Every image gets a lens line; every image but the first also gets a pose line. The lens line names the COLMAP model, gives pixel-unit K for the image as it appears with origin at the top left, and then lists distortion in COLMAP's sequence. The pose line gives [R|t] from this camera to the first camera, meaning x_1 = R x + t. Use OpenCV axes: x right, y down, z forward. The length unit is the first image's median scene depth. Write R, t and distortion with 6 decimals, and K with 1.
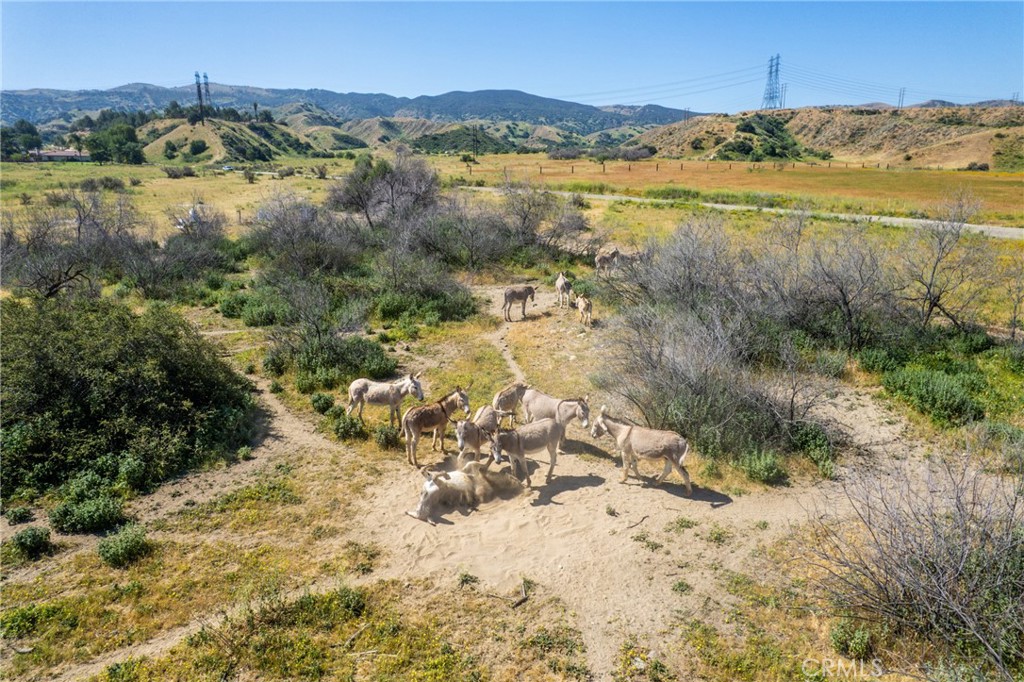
lens RADIAL K [[656.3, 0, 515.6], [0, 656.3, 341.5], [0, 0, 1]] dist [-0.080356, 0.076773]
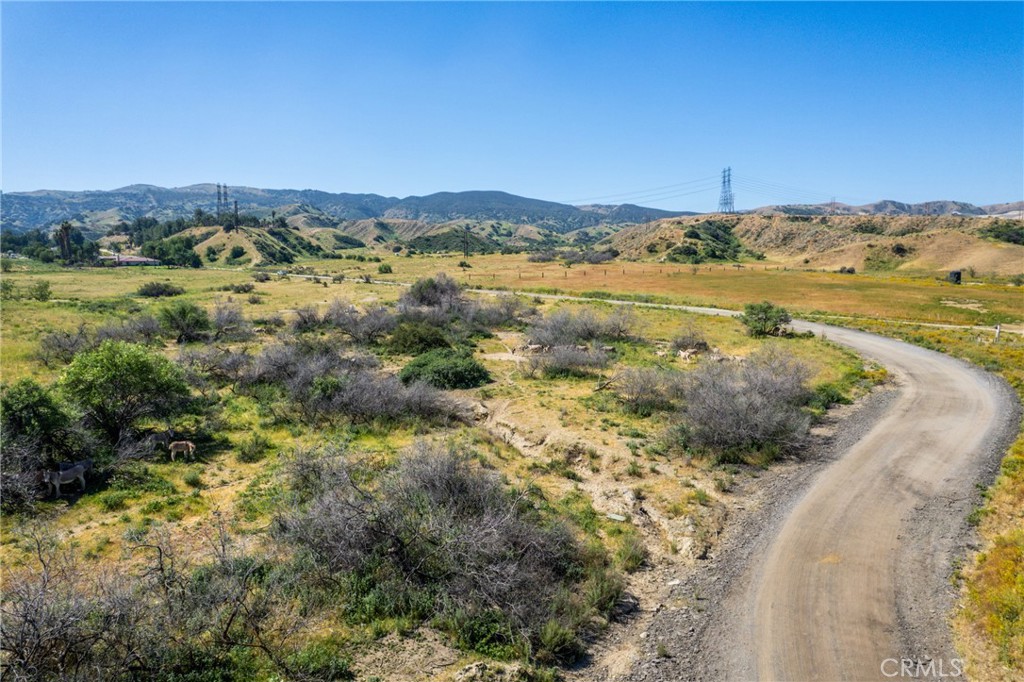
lens RADIAL K [[656.3, 0, 515.6], [0, 656.3, 341.5], [0, 0, 1]] dist [-0.080356, 0.076773]
pose [[0.999691, -0.005277, 0.024293, -0.001610], [0.008593, 0.990325, -0.138504, 0.023448], [-0.023327, 0.138670, 0.990064, -0.122260]]
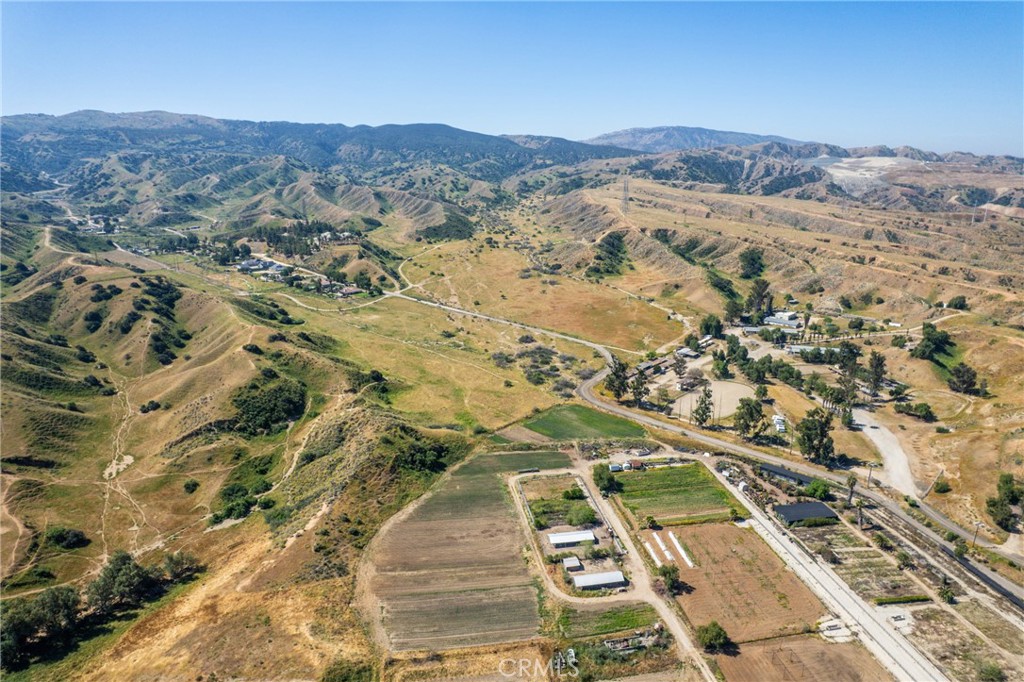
lens RADIAL K [[656.3, 0, 515.6], [0, 656.3, 341.5], [0, 0, 1]] dist [-0.080356, 0.076773]
pose [[0.990608, -0.032521, 0.132812, -0.208764], [0.030923, 0.999423, 0.014084, -0.047435], [-0.133193, -0.009844, 0.991041, -1.021013]]
